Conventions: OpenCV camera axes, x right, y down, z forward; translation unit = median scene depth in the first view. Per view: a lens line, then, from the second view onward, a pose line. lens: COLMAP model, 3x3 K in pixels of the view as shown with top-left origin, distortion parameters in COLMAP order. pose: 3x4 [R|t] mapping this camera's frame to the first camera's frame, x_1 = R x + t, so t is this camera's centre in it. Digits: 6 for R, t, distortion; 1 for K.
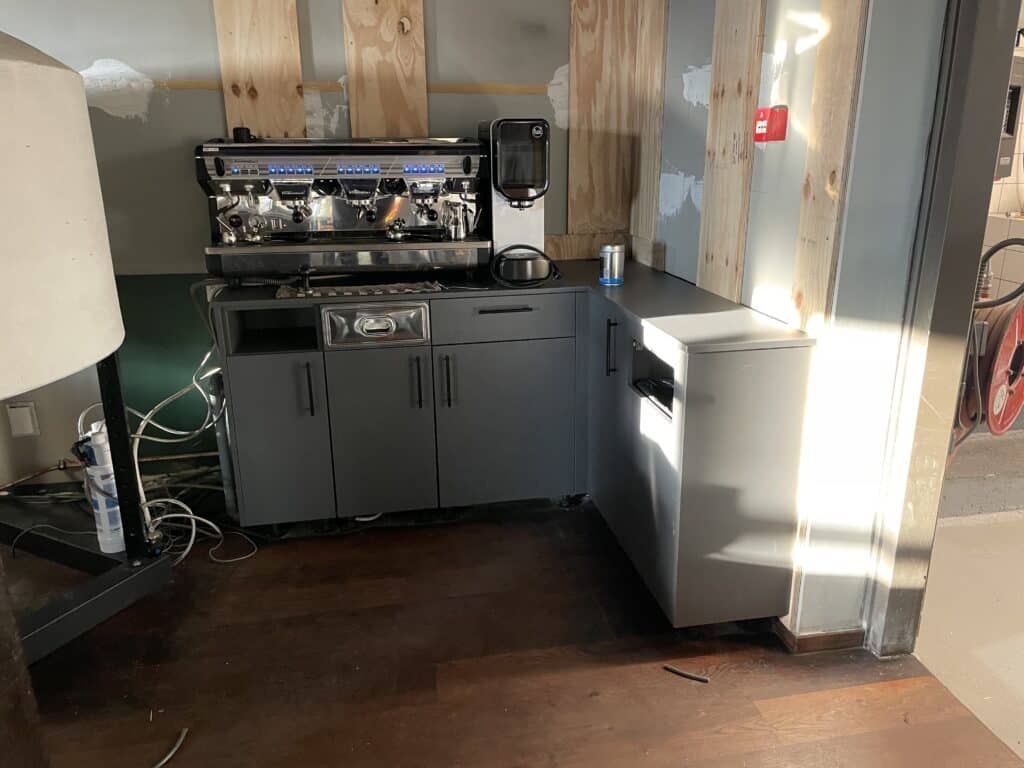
lens RADIAL K [[780.6, 0, 510.9], [0, 780.6, 383.1], [0, 0, 1]] dist [0.039675, -0.073829]
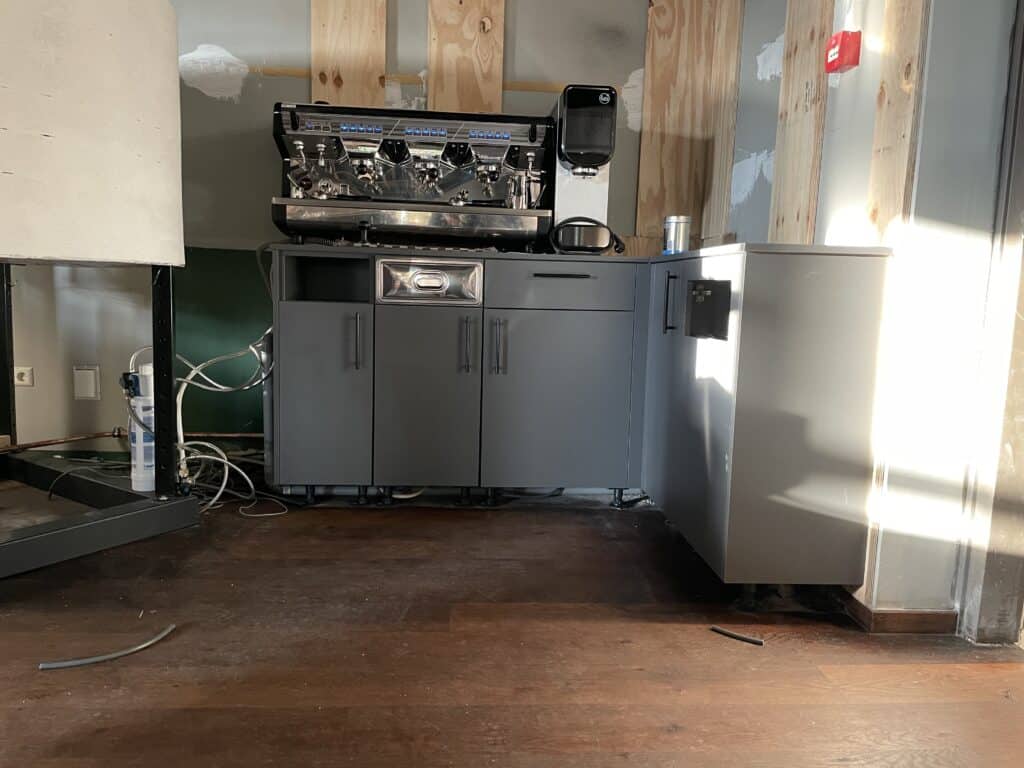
lens RADIAL K [[780.6, 0, 503.2], [0, 780.6, 385.6], [0, 0, 1]] dist [0.039675, -0.073829]
pose [[0.991099, 0.058005, -0.119828, 0.046945], [-0.077554, 0.983149, -0.165542, 0.216289], [0.108206, 0.173362, 0.978896, 0.070527]]
